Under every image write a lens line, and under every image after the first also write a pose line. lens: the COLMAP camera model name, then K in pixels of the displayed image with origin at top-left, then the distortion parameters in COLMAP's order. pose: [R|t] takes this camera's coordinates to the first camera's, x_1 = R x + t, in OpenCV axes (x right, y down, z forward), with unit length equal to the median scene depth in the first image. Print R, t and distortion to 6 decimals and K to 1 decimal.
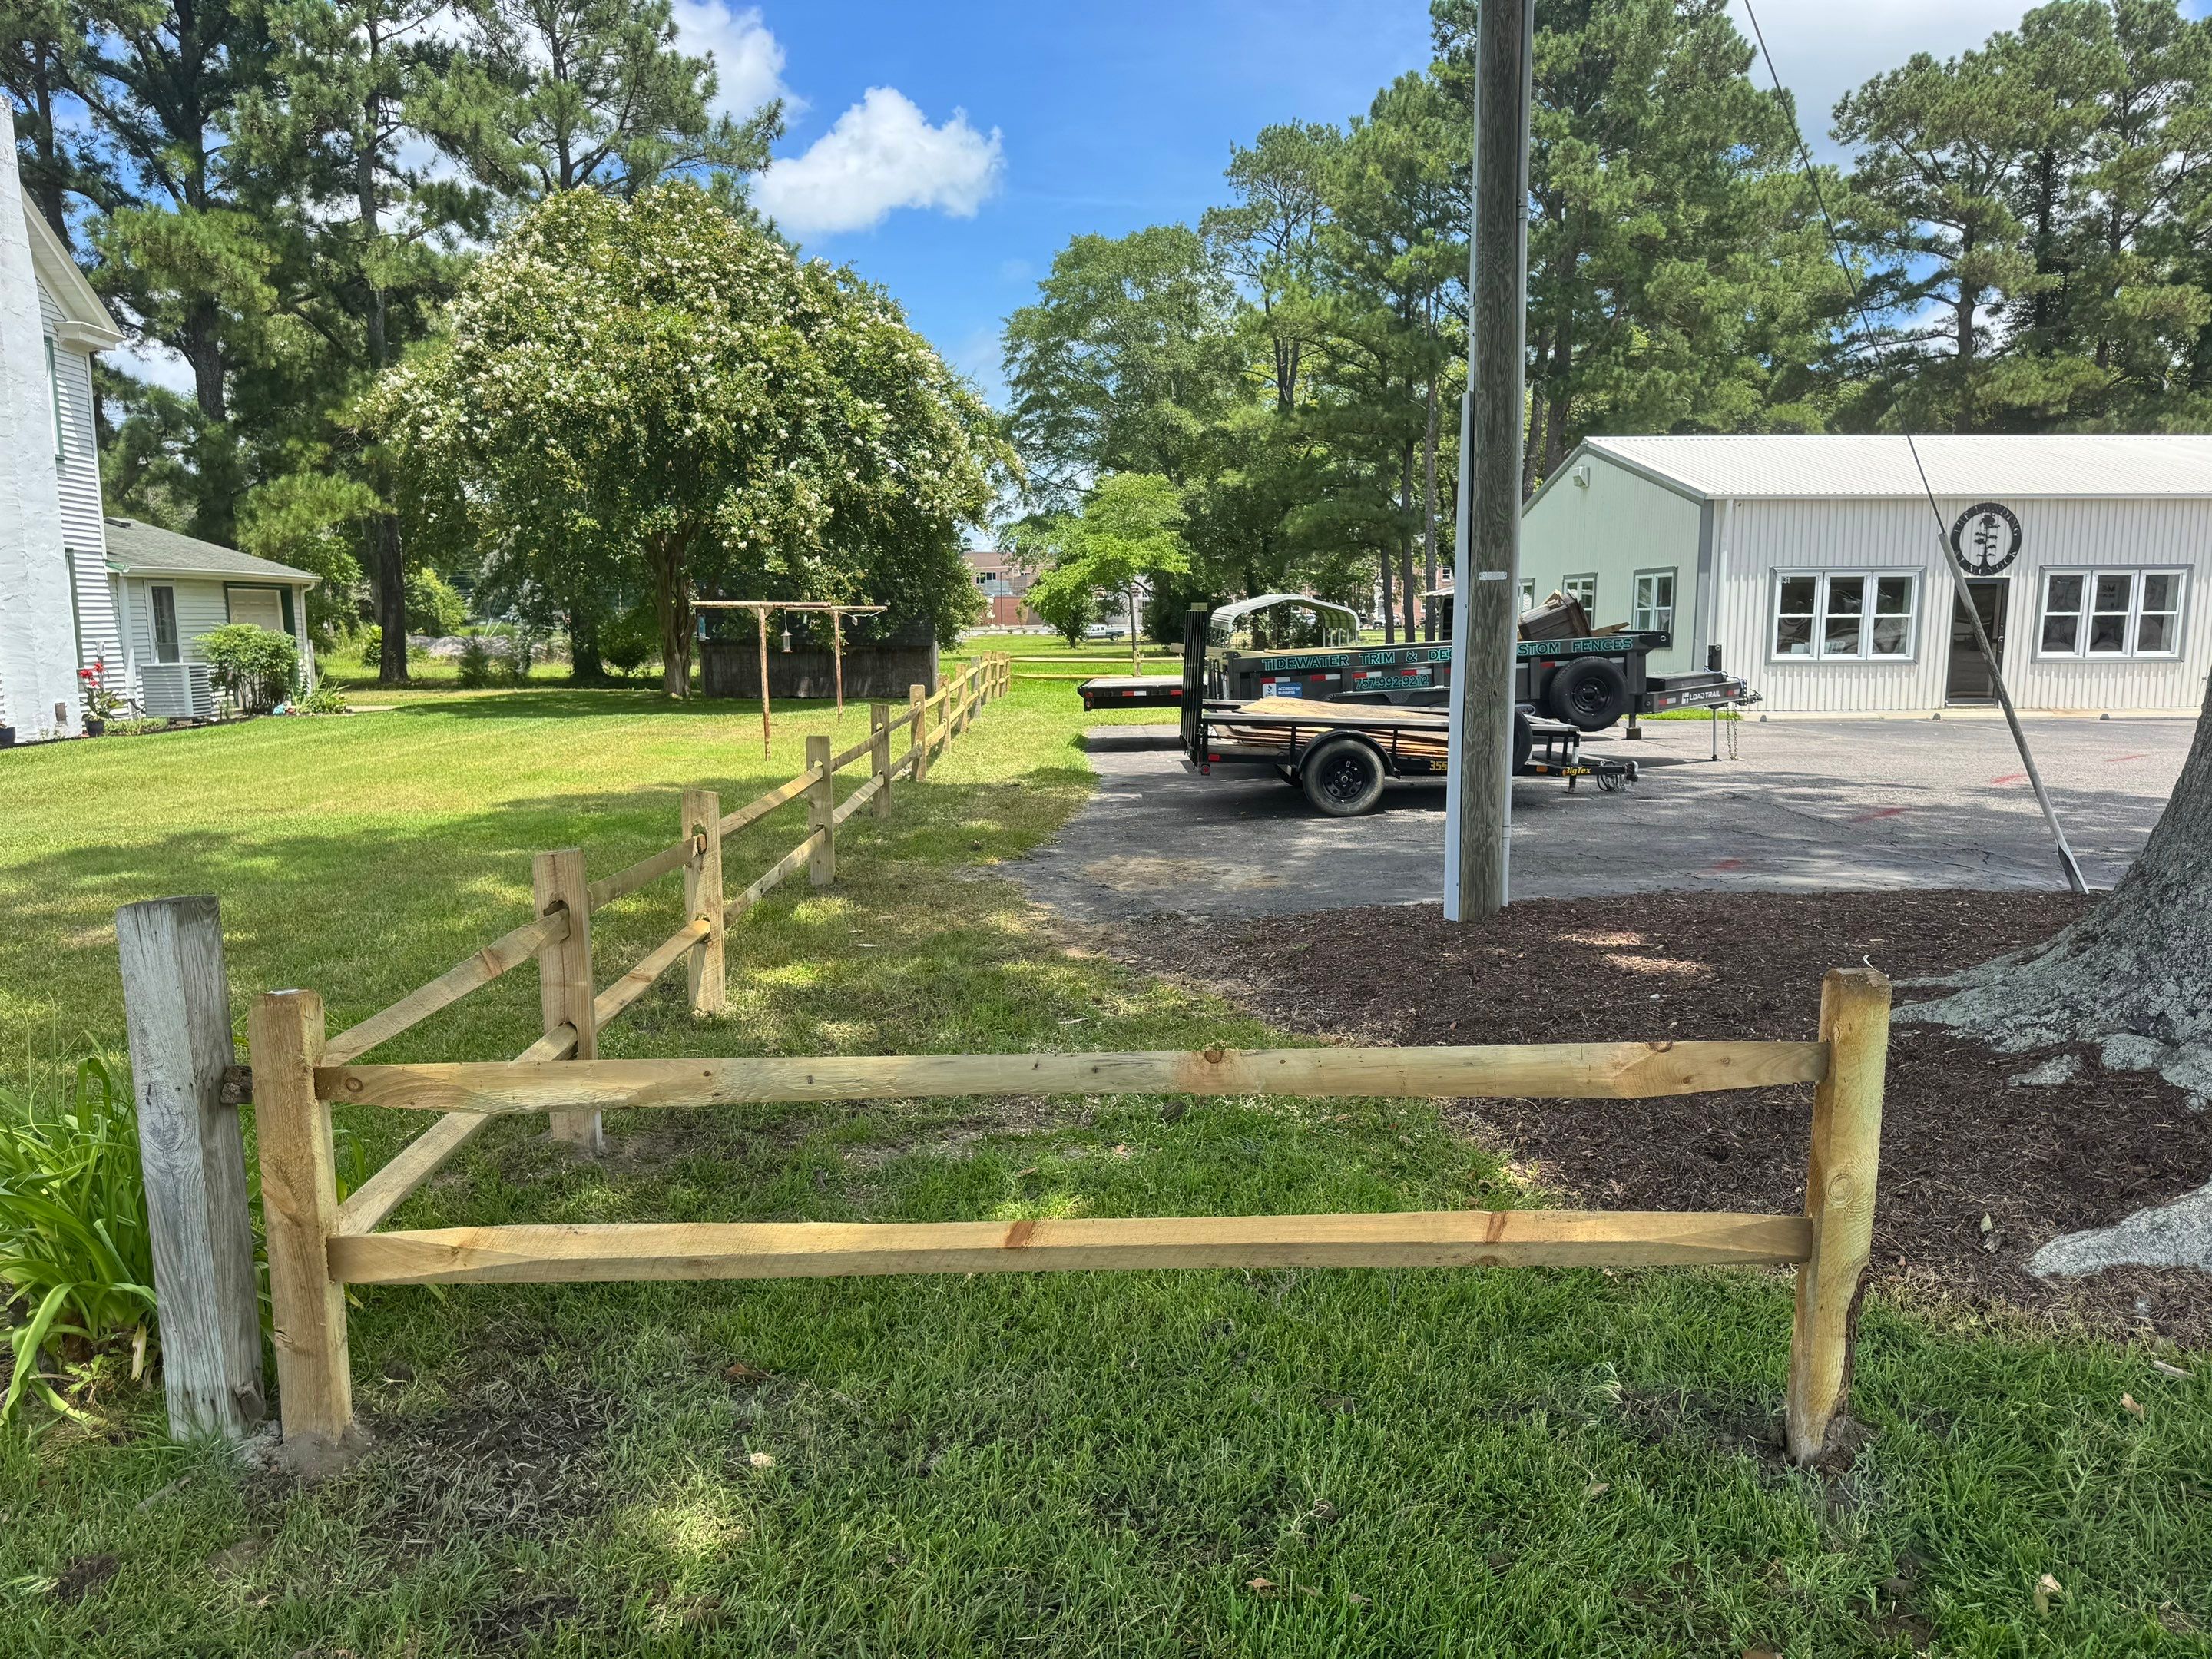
lens RADIAL K [[1600.6, 0, 1095.7], [0, 1600.6, 826.8], [0, 0, 1]] dist [0.034241, -0.045686]
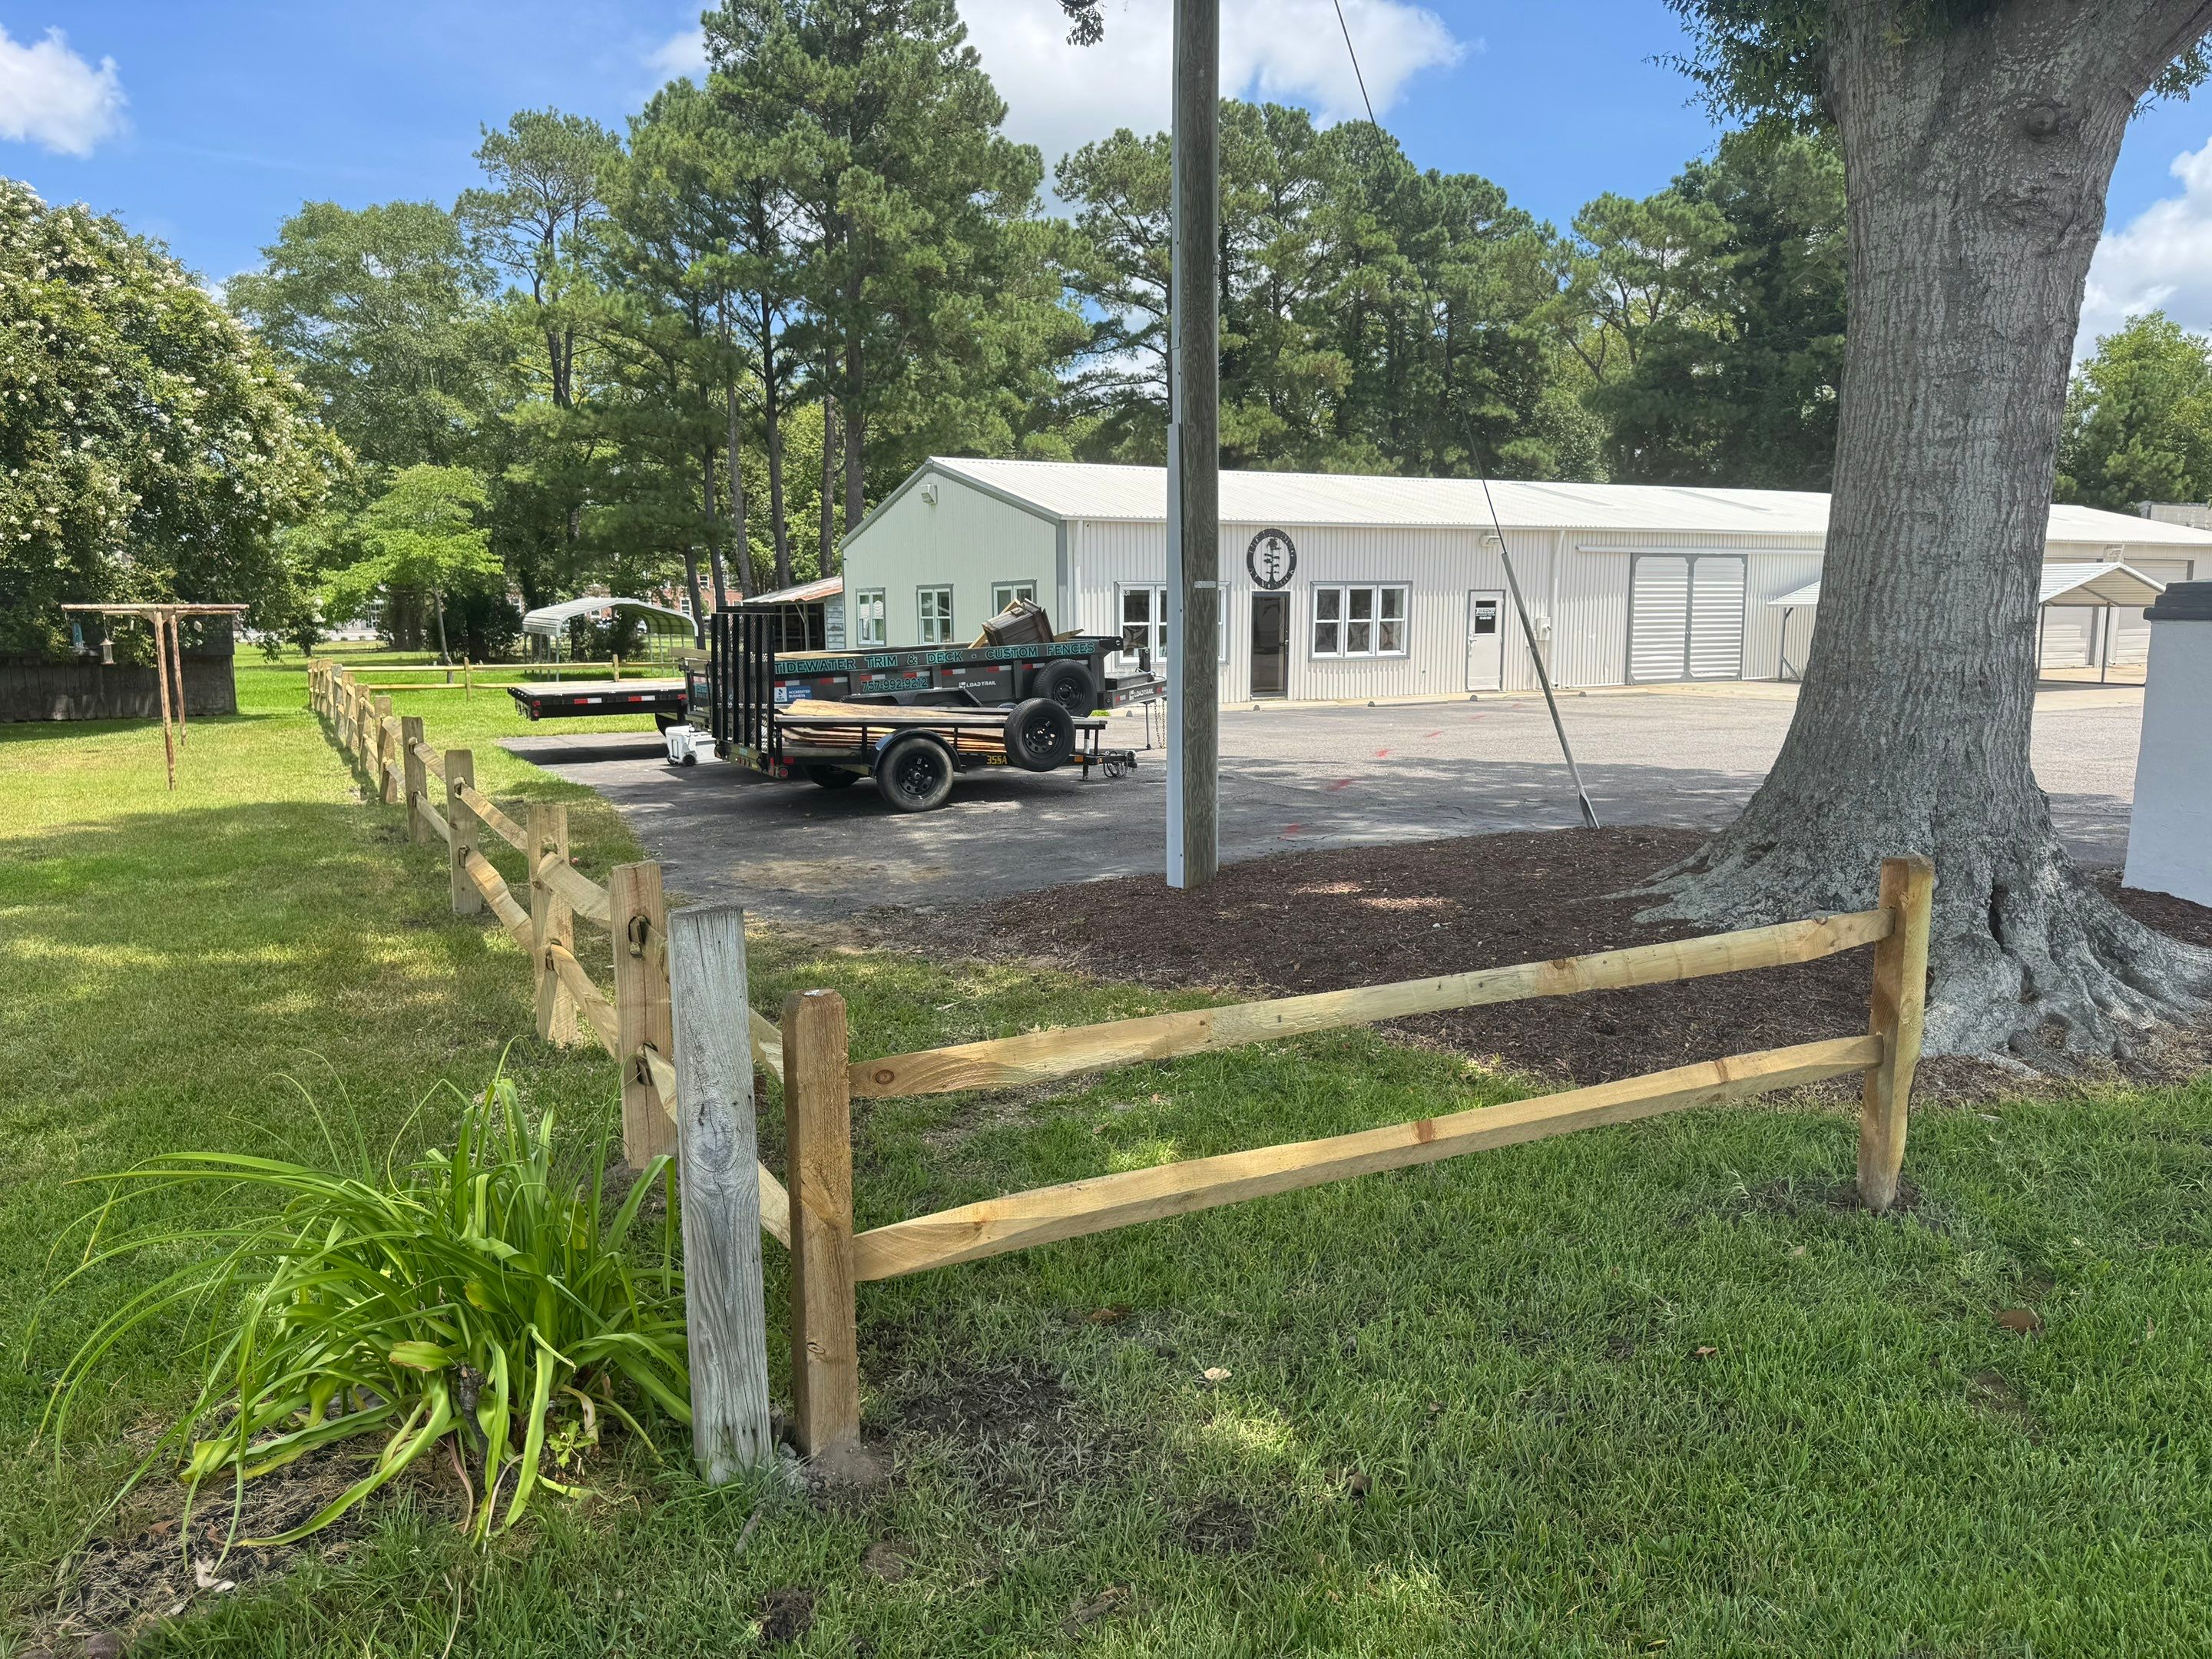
lens RADIAL K [[1600.6, 0, 1099.8], [0, 1600.6, 838.9], [0, 0, 1]] dist [0.034241, -0.045686]
pose [[0.886217, -0.062716, 0.459005, -0.110135], [0.061900, 0.997940, 0.016841, 0.000550], [-0.459116, 0.013488, 0.888274, 0.007125]]
